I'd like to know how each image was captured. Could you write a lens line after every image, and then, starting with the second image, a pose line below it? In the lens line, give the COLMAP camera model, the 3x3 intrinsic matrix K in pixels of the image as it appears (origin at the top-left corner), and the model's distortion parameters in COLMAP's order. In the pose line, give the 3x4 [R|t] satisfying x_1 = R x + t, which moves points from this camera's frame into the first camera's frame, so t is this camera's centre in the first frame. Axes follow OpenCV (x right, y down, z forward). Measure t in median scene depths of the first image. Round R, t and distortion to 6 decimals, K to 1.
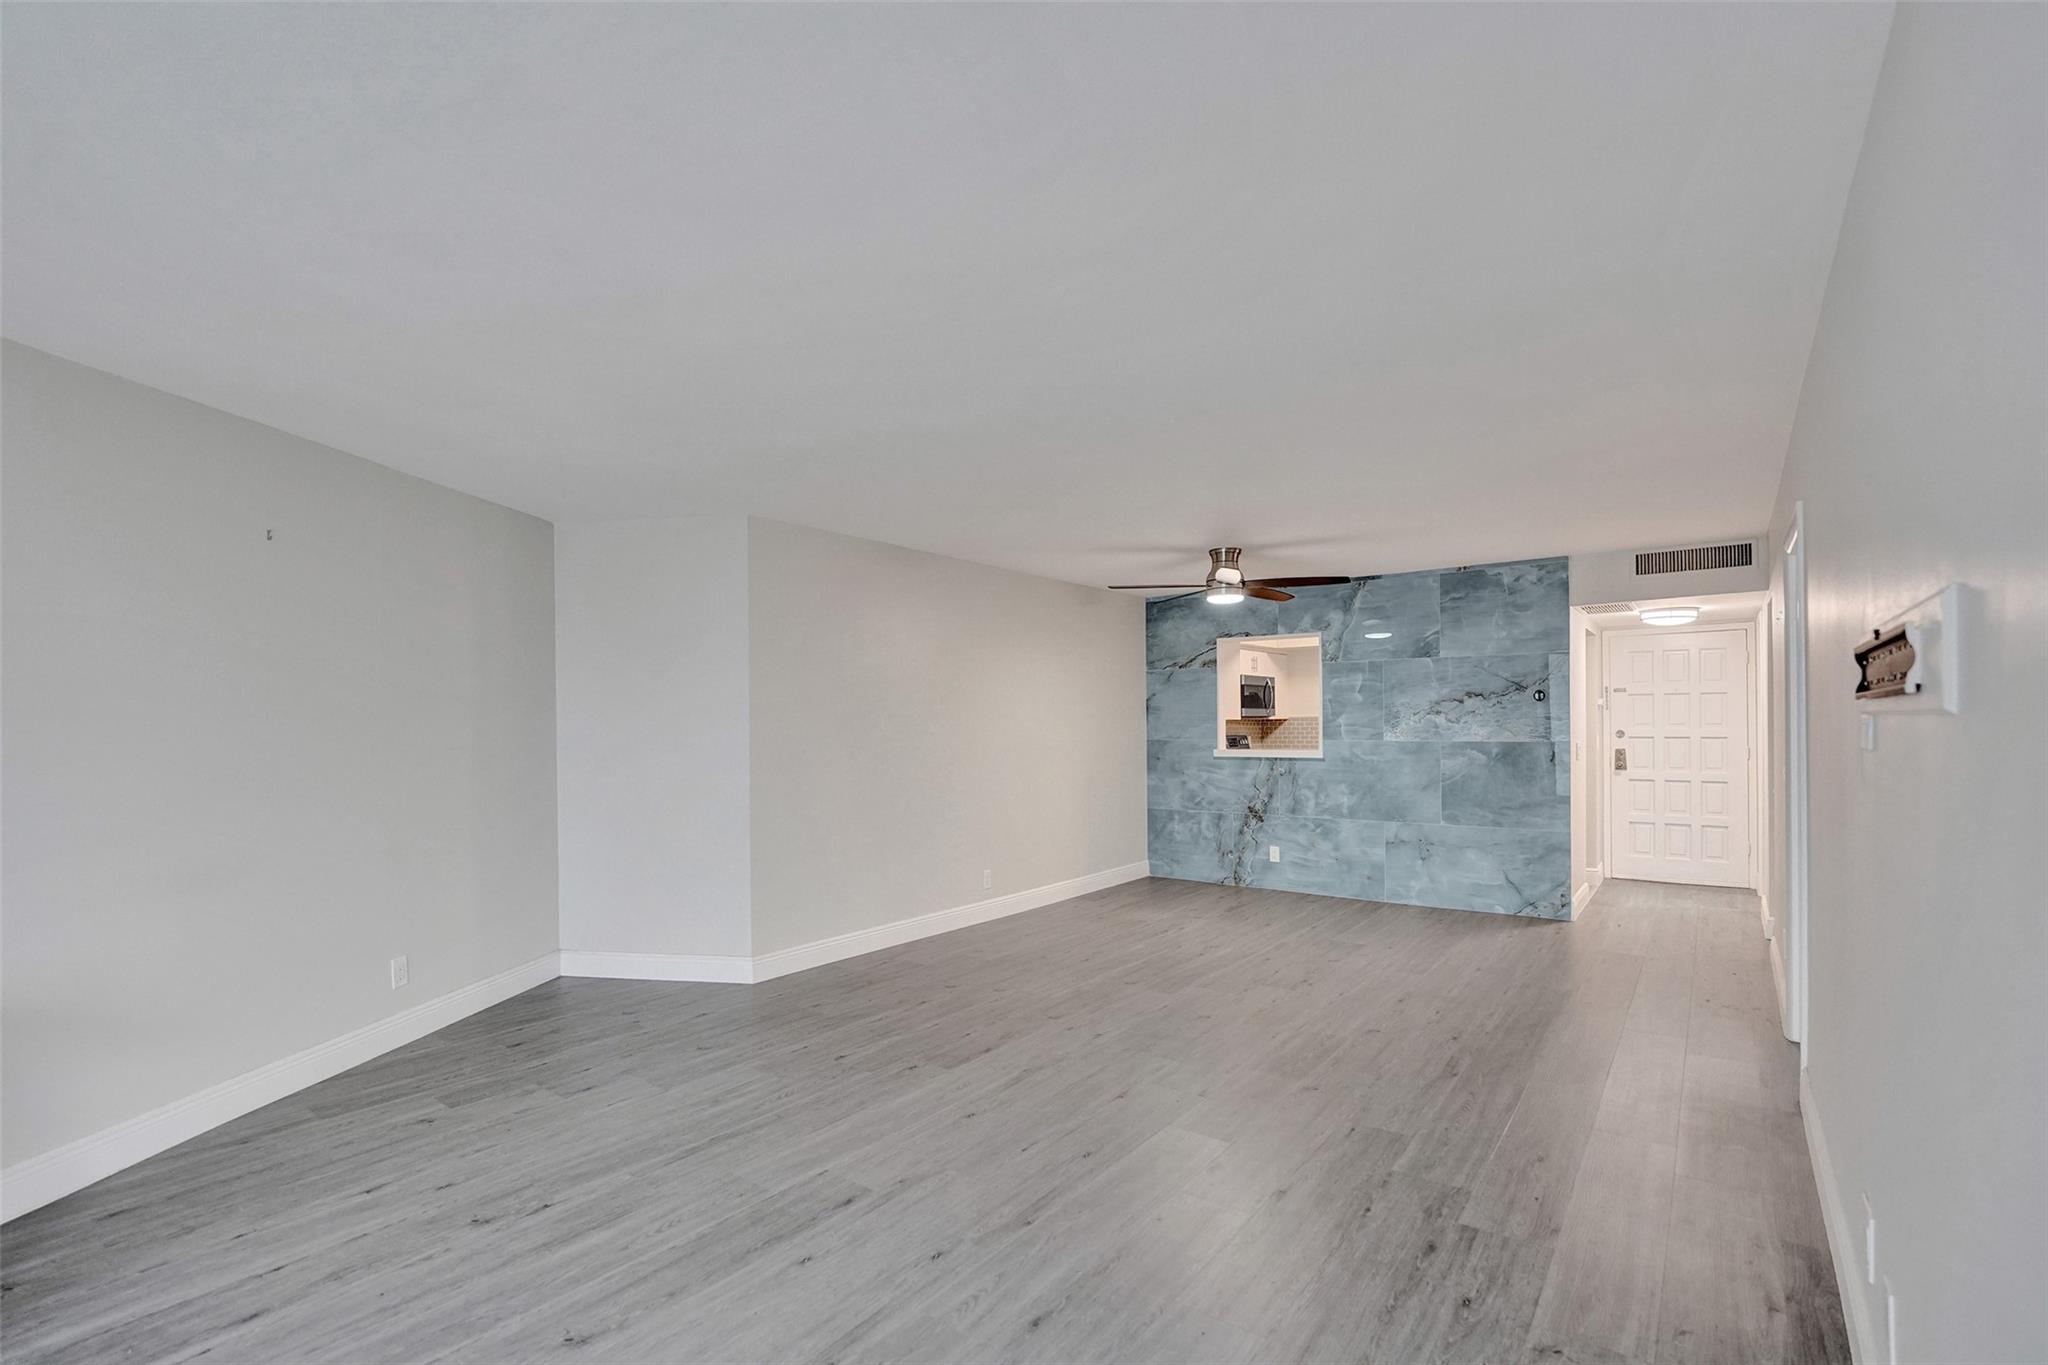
lens RADIAL K [[909.0, 0, 1010.6], [0, 909.0, 720.0], [0, 0, 1]] dist [-0.017782, 0.000426]
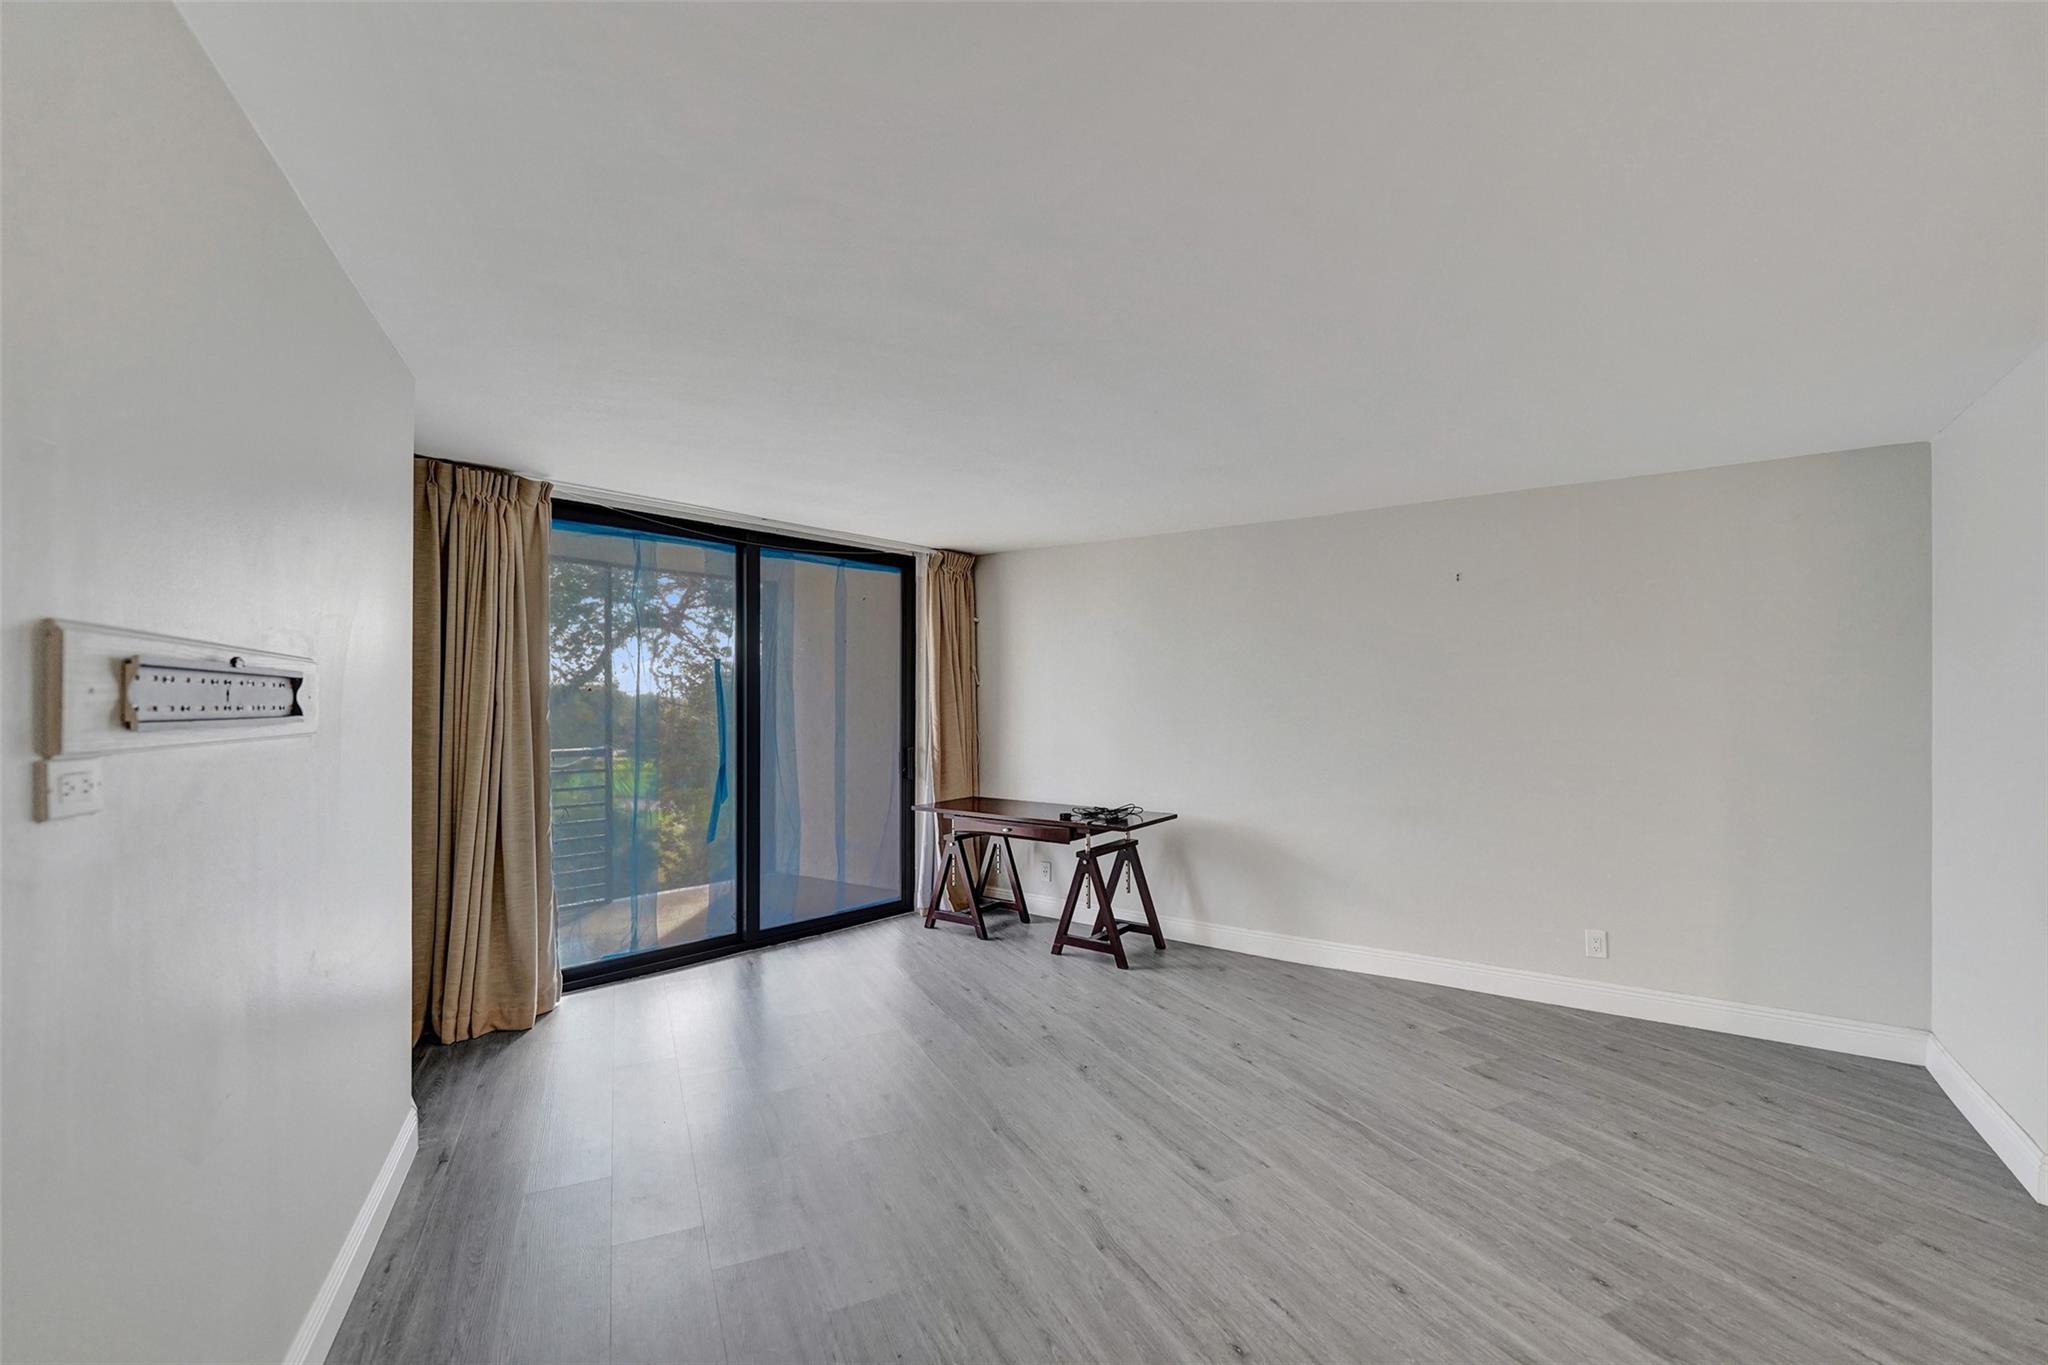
lens RADIAL K [[855.5, 0, 1028.6], [0, 855.5, 695.9], [0, 0, 1]] dist [-0.011427, 0.002074]
pose [[-0.446705, -0.003796, -0.894673, 0.340588], [0.006083, 0.999955, -0.007280, -0.010184], [0.894660, -0.008695, -0.446662, 0.526209]]
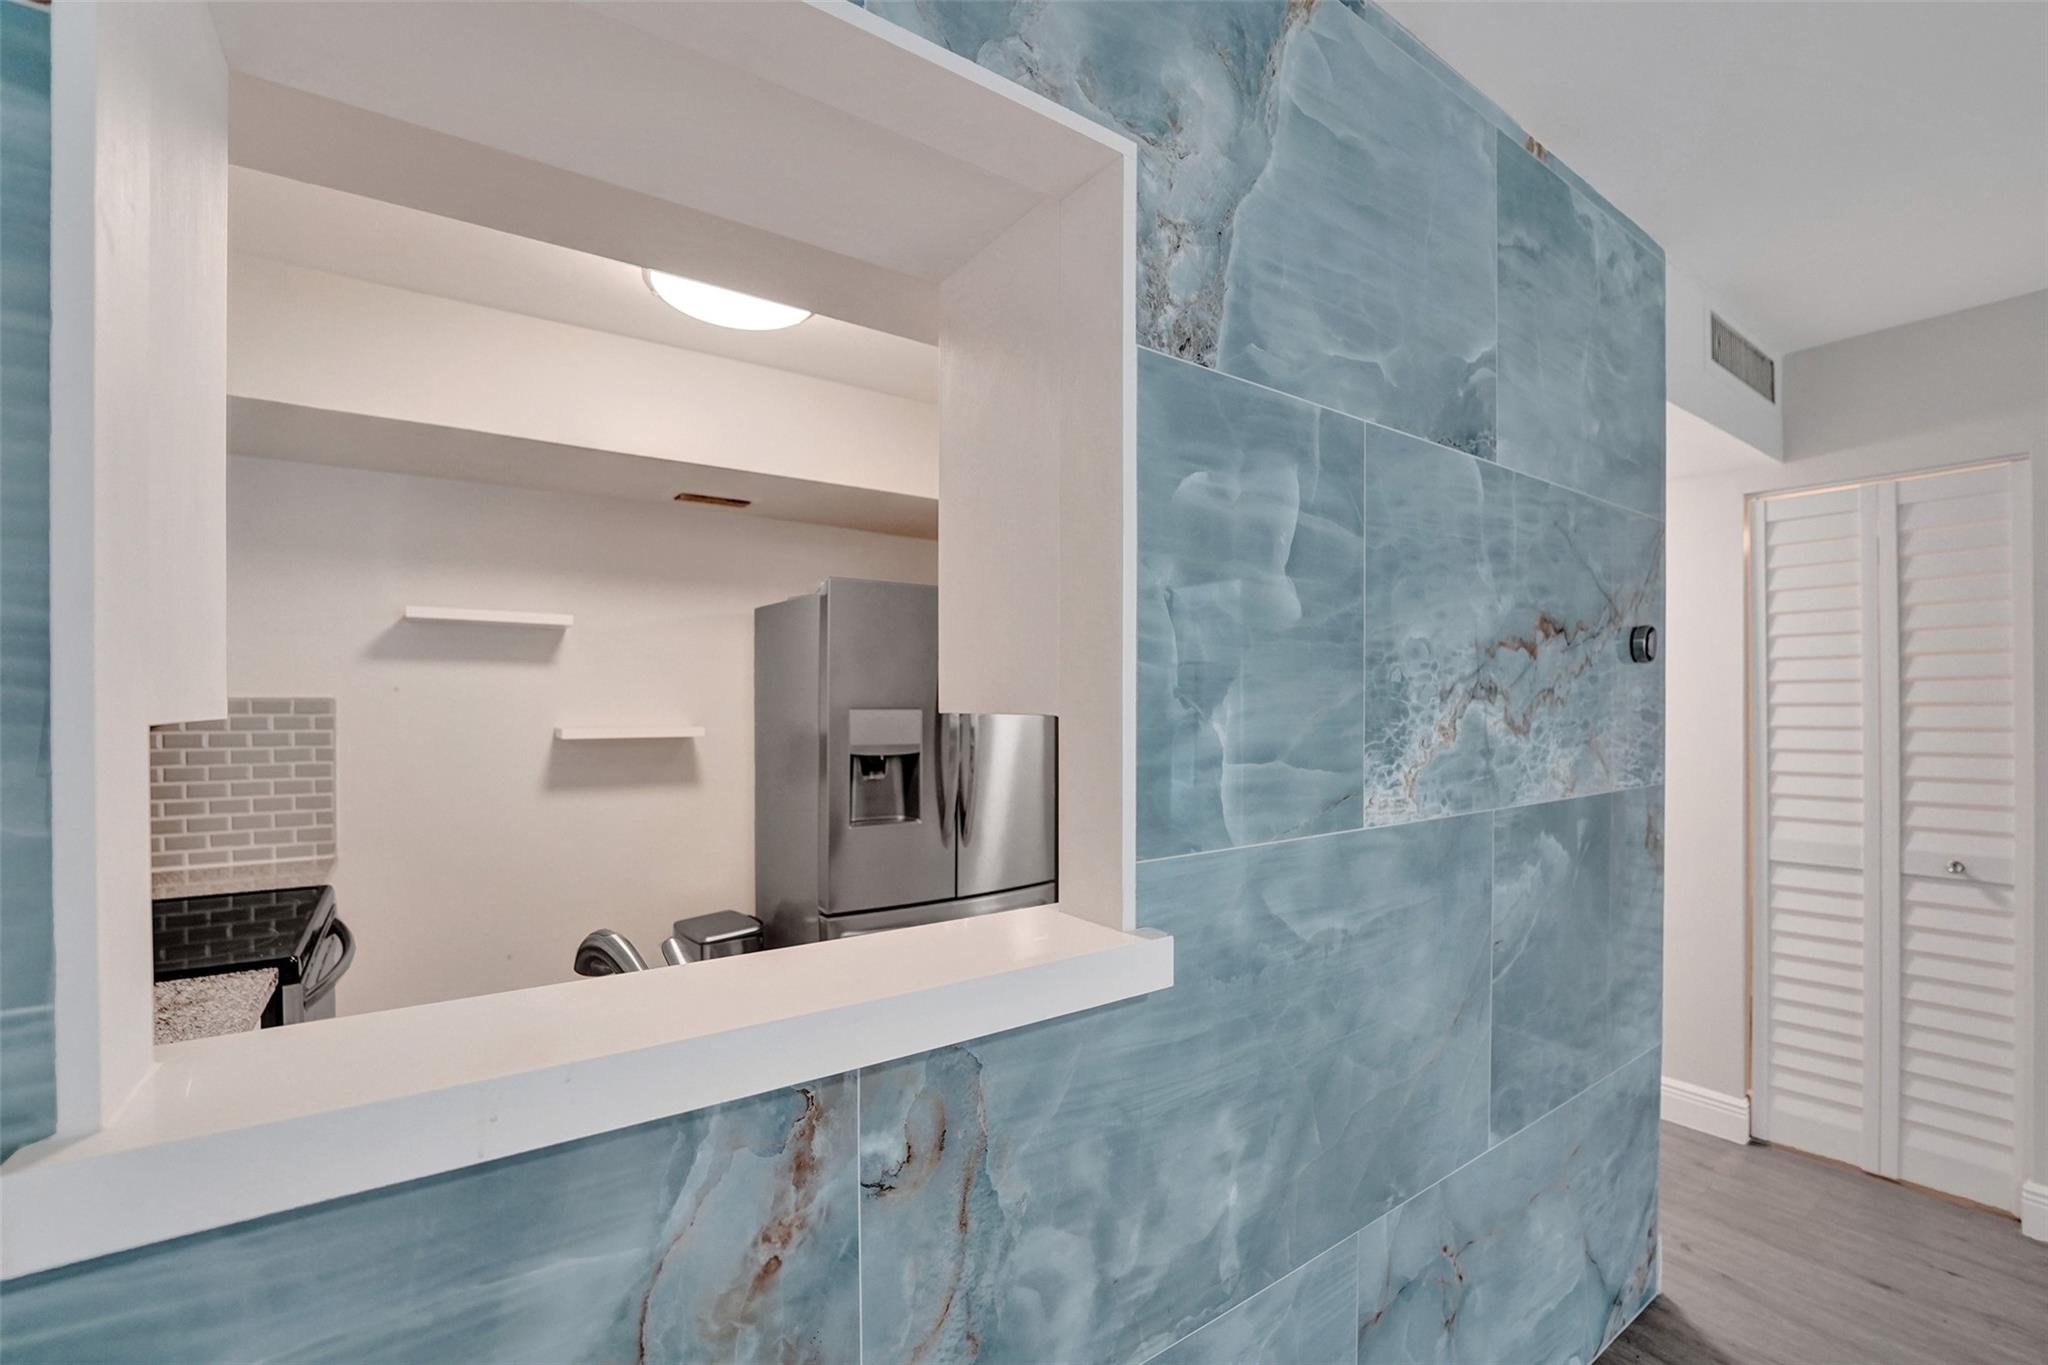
lens RADIAL K [[855.5, 0, 998.8], [0, 855.5, 705.1], [0, 0, 1]] dist [-0.011427, 0.002074]
pose [[0.313029, 0.003449, 0.949737, 0.232576], [-0.006071, 0.999980, -0.001630, -0.003657], [-0.949724, -0.005256, 0.313043, 1.126783]]
